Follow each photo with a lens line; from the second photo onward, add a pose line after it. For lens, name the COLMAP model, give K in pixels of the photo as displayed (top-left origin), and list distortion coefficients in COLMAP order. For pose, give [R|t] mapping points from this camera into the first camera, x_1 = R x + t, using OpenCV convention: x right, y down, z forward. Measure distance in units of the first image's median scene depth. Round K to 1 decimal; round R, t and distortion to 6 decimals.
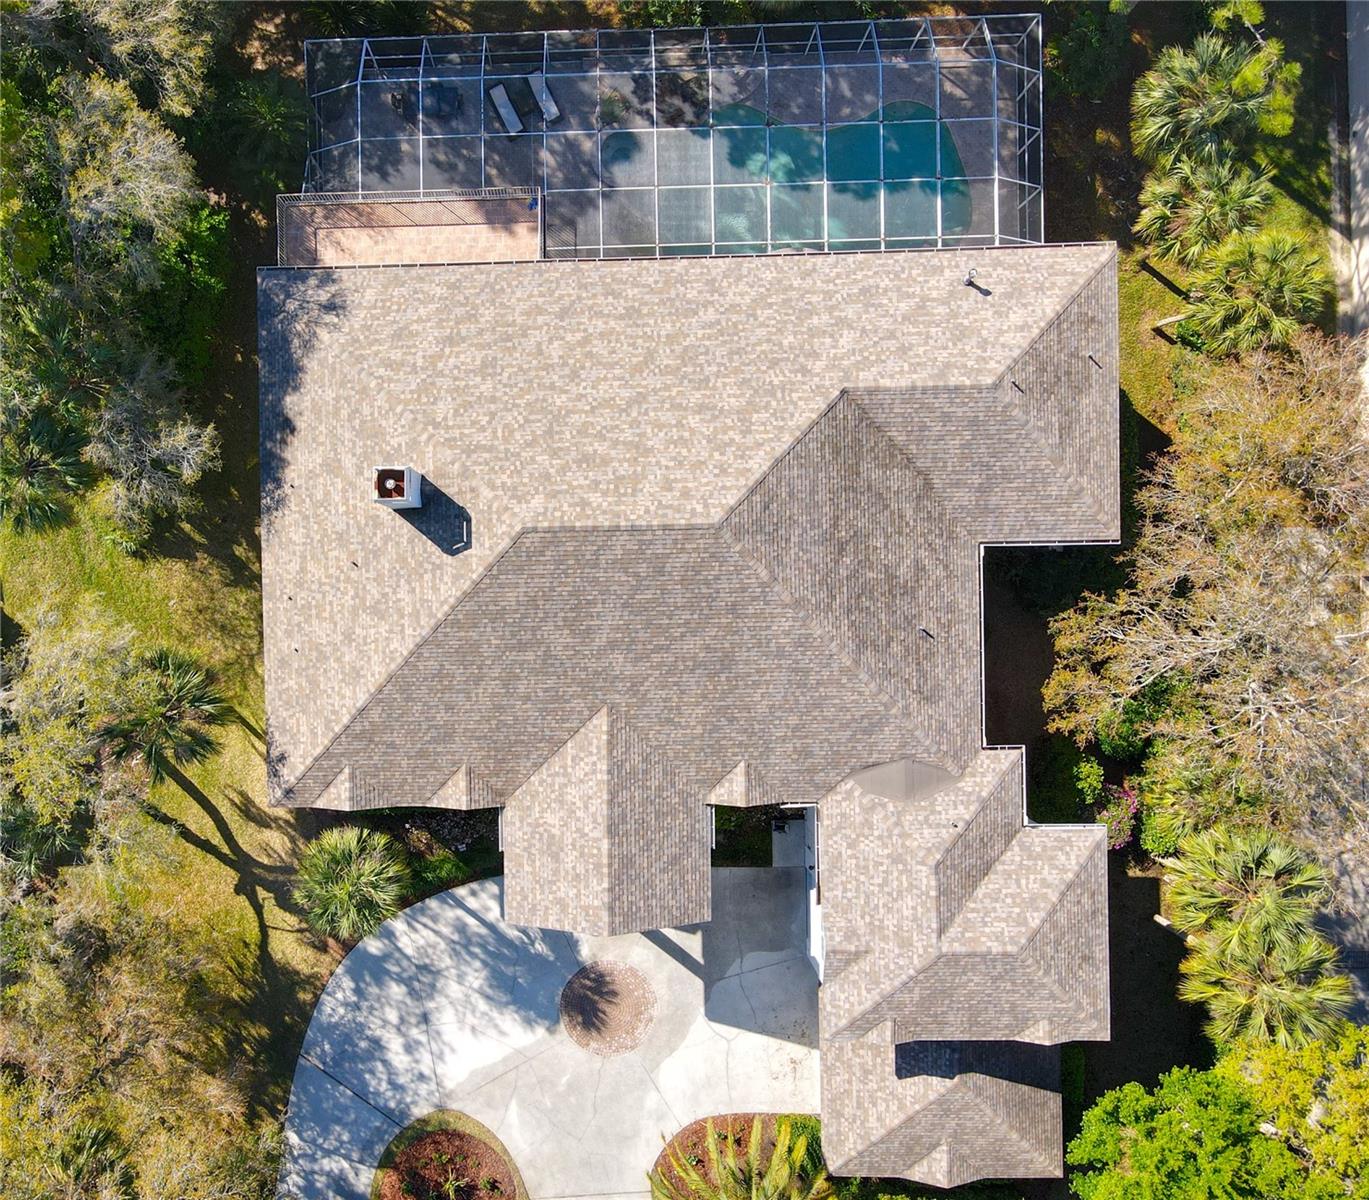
lens RADIAL K [[1144.2, 0, 547.2], [0, 1144.2, 601.1], [0, 0, 1]] dist [-0.026509, 0.008034]
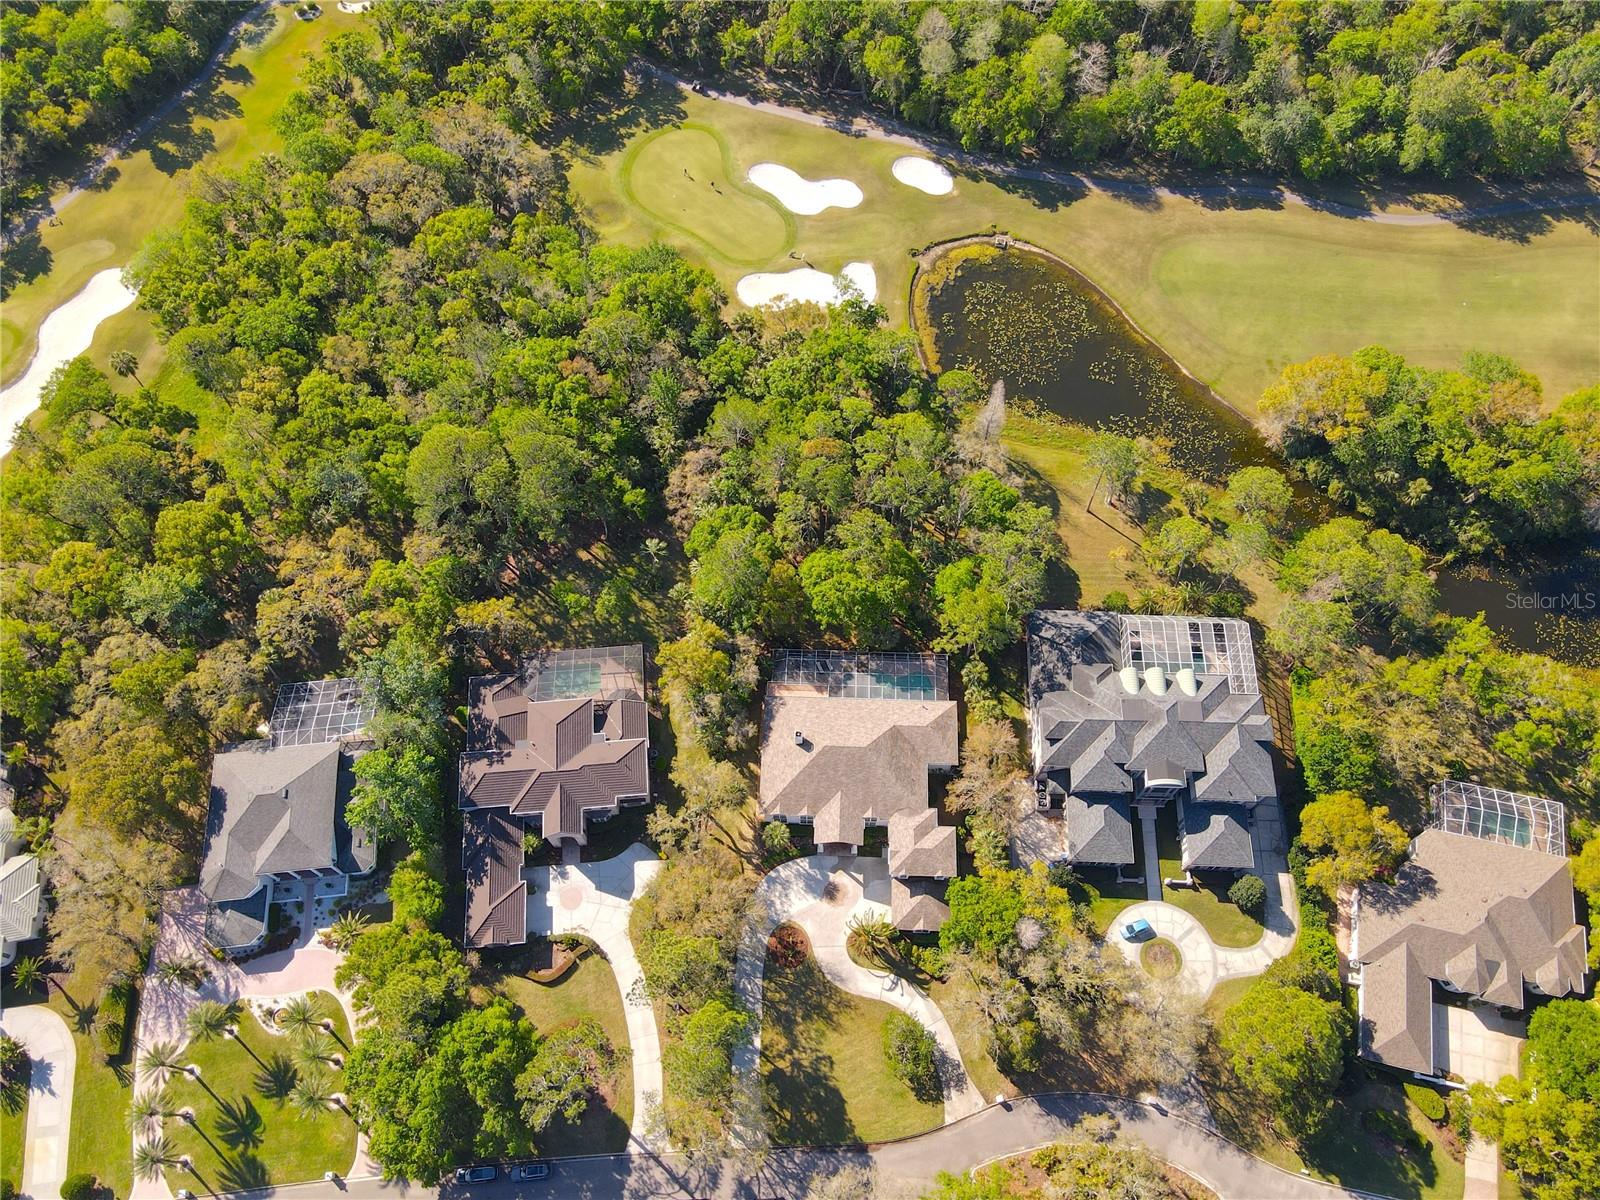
lens RADIAL K [[1159.1, 0, 803.8], [0, 1159.1, 607.6], [0, 0, 1]] dist [0.012823, 0.012182]
pose [[0.998046, 0.062195, 0.005954, -0.151522], [-0.052541, 0.887035, -0.458703, 1.445834], [-0.033810, 0.457494, 0.888570, -3.127117]]
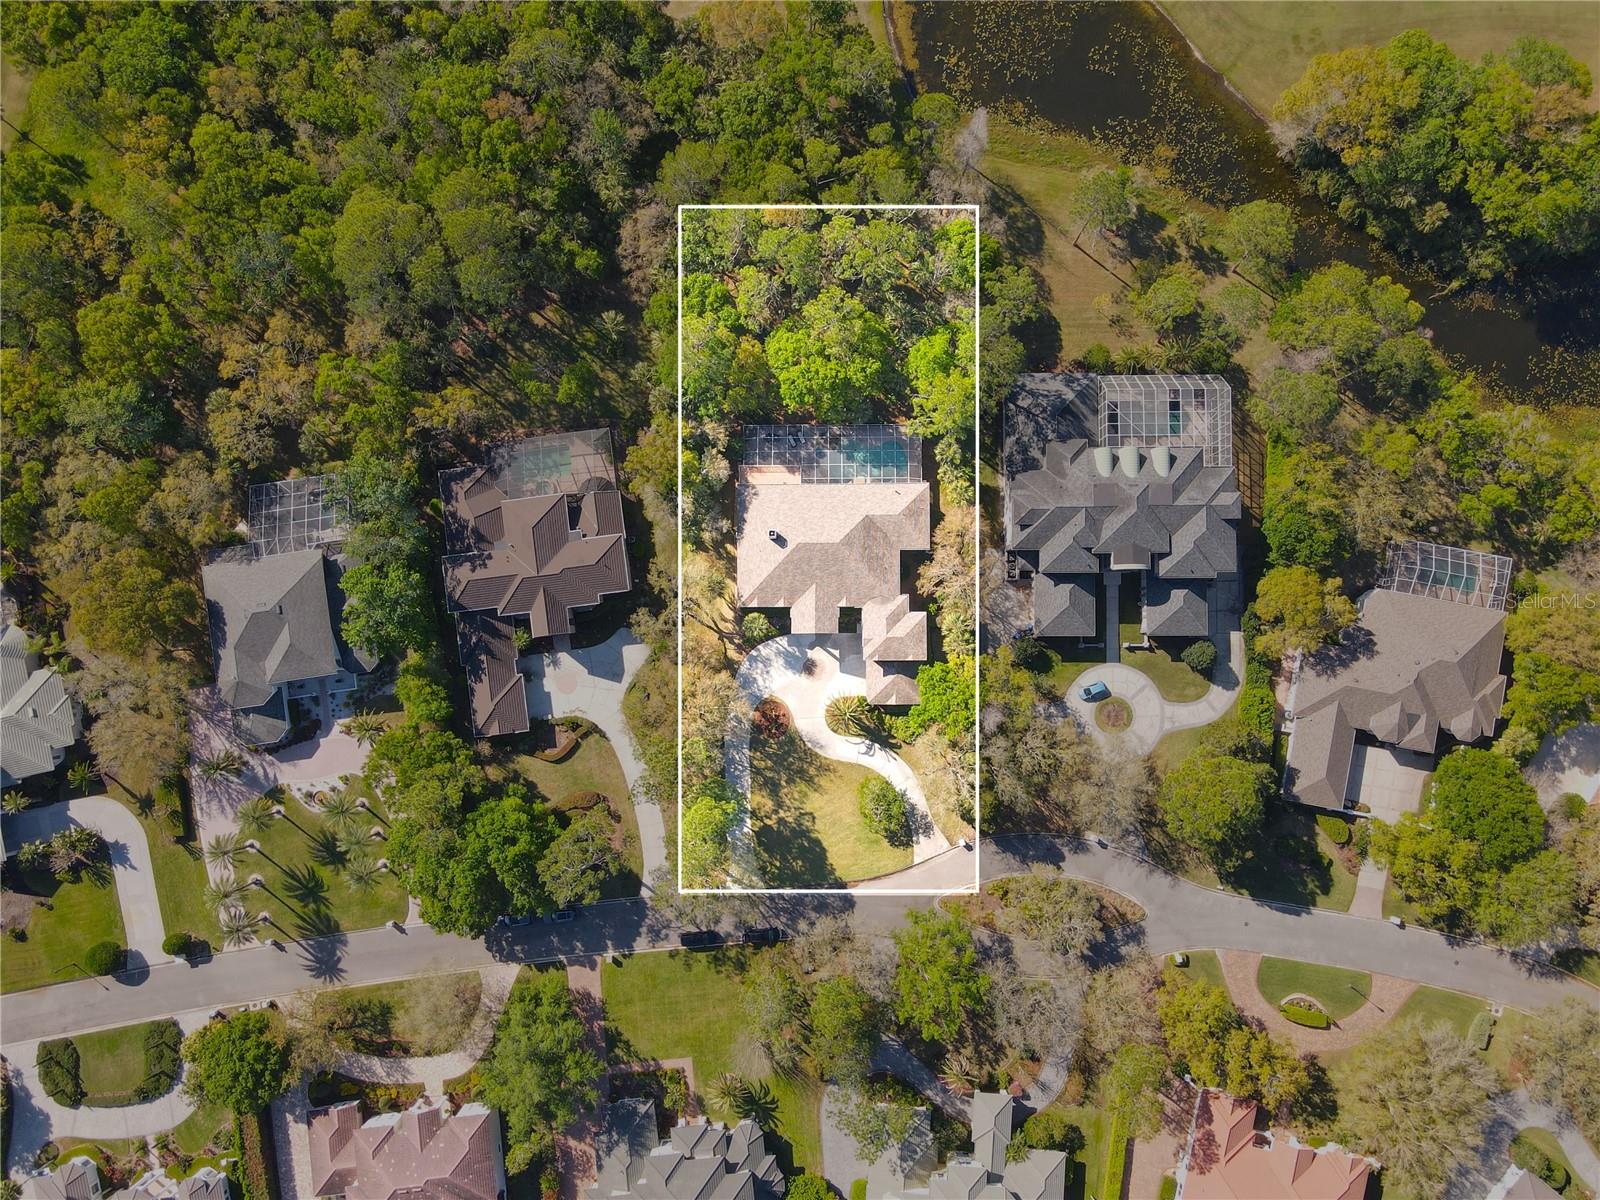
lens RADIAL K [[1159.1, 0, 798.7], [0, 1159.1, 591.6], [0, 0, 1]] dist [0.012823, 0.012182]
pose [[0.999463, 0.016380, 0.028380, -0.137002], [-0.014420, 0.997584, -0.067951, 0.418626], [-0.029424, 0.067505, 0.997285, -3.420475]]
